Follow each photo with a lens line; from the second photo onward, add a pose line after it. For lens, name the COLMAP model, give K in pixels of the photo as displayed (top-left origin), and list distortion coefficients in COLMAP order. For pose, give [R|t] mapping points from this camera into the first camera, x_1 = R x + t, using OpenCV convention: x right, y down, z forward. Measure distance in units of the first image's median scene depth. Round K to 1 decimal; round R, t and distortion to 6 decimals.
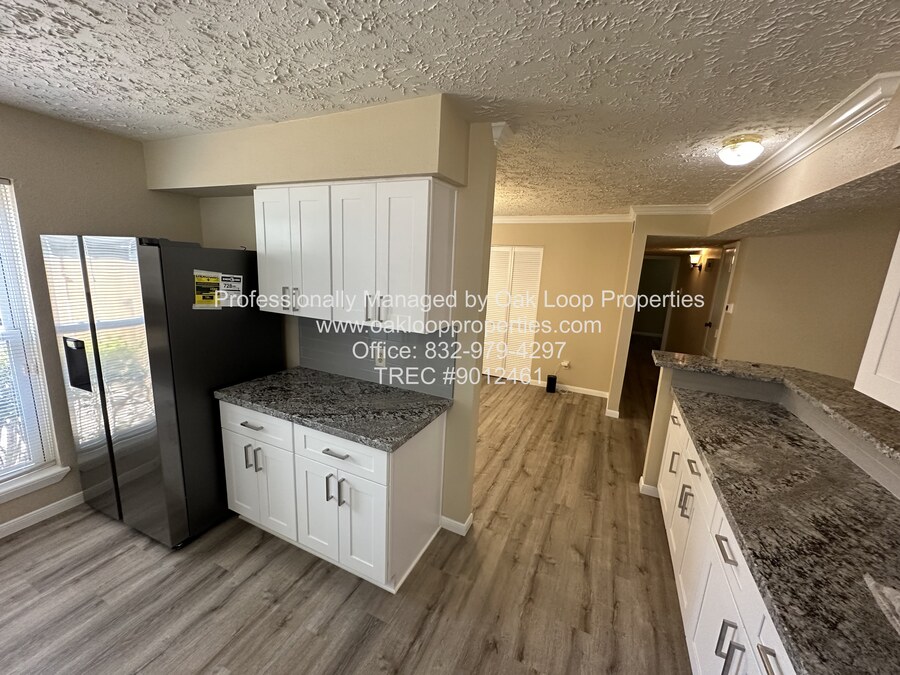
lens RADIAL K [[359.2, 0, 450.0], [0, 359.2, 337.5], [0, 0, 1]] dist [-0.000422, 0.000079]
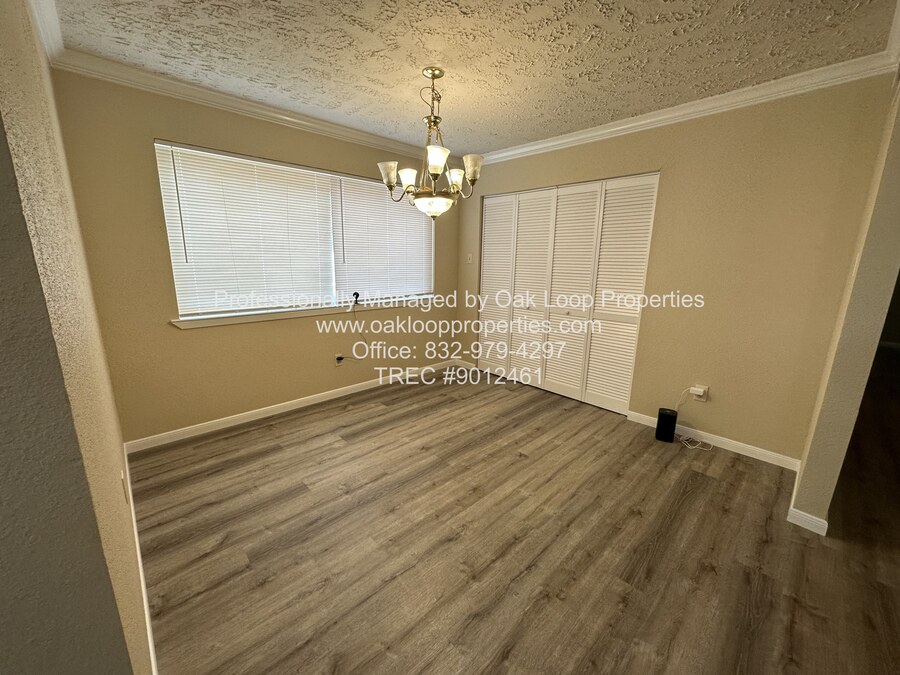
lens RADIAL K [[359.2, 0, 450.0], [0, 359.2, 337.5], [0, 0, 1]] dist [-0.000422, 0.000079]
pose [[0.930527, 0.043356, -0.363647, 0.201842], [-0.041298, 0.999057, 0.013438, 0.004310], [0.363886, 0.002513, 0.931440, 0.446587]]
